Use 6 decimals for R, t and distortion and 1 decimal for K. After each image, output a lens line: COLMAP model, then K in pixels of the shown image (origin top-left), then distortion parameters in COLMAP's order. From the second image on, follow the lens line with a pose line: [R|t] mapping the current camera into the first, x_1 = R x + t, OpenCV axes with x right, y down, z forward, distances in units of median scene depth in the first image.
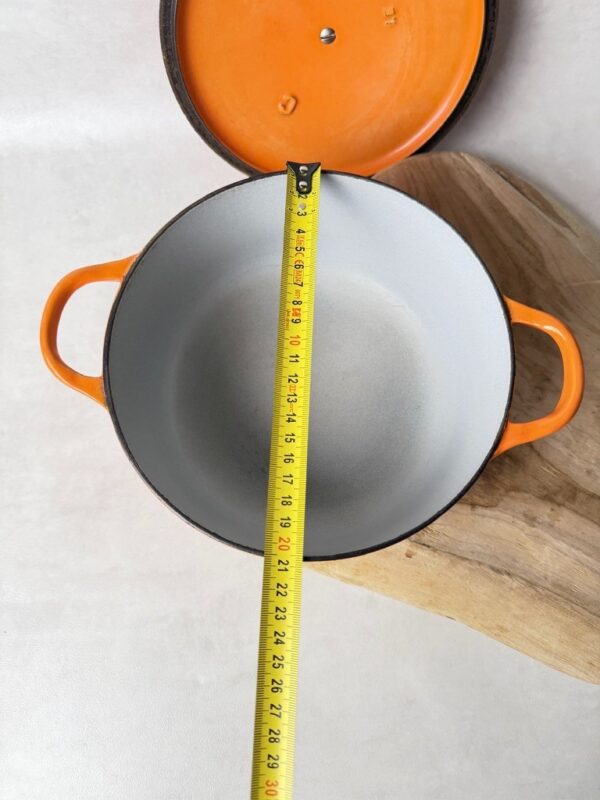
lens RADIAL K [[572.6, 0, 302.4], [0, 572.6, 394.3], [0, 0, 1]] dist [-0.028583, 0.001591]
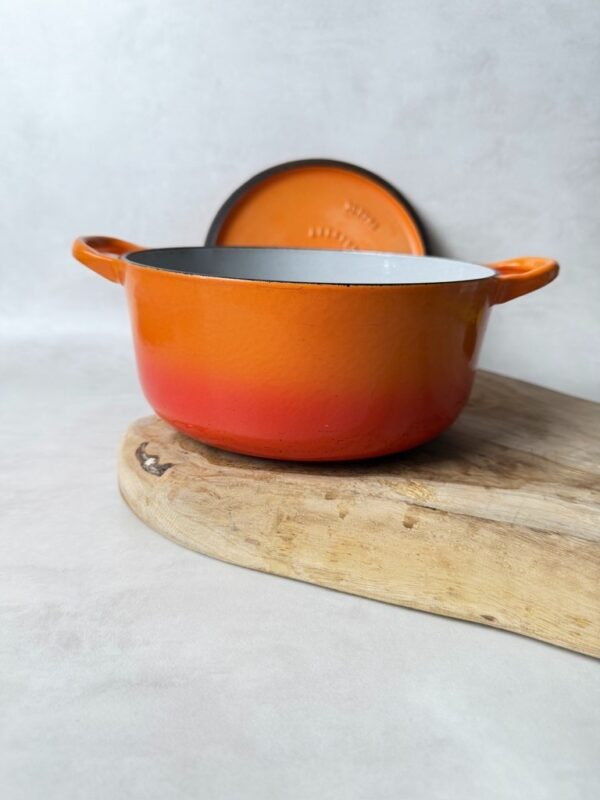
lens RADIAL K [[581.3, 0, 292.5], [0, 581.3, 397.3], [0, 0, 1]] dist [0.049063, -0.156059]
pose [[0.997148, 0.063851, -0.040228, 0.064421], [-0.068445, 0.540636, -0.838467, 0.800900], [-0.031788, 0.838830, 0.543465, 0.483671]]
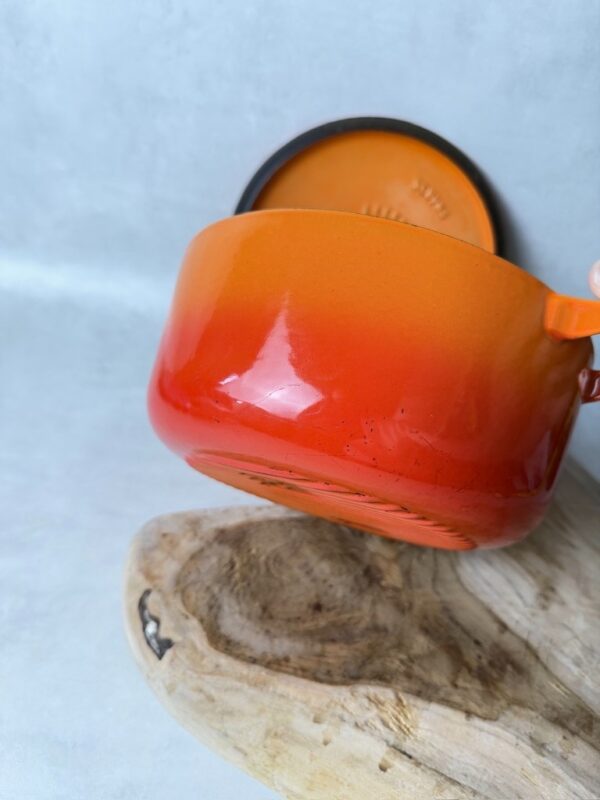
lens RADIAL K [[595.2, 0, 300.0], [0, 595.2, 400.0], [0, 0, 1]] dist [-0.043649, 0.007360]
pose [[0.977995, 0.208440, -0.008807, -0.015935], [-0.182215, 0.832863, -0.522625, 0.300712], [-0.101601, 0.512730, 0.852517, 0.096452]]
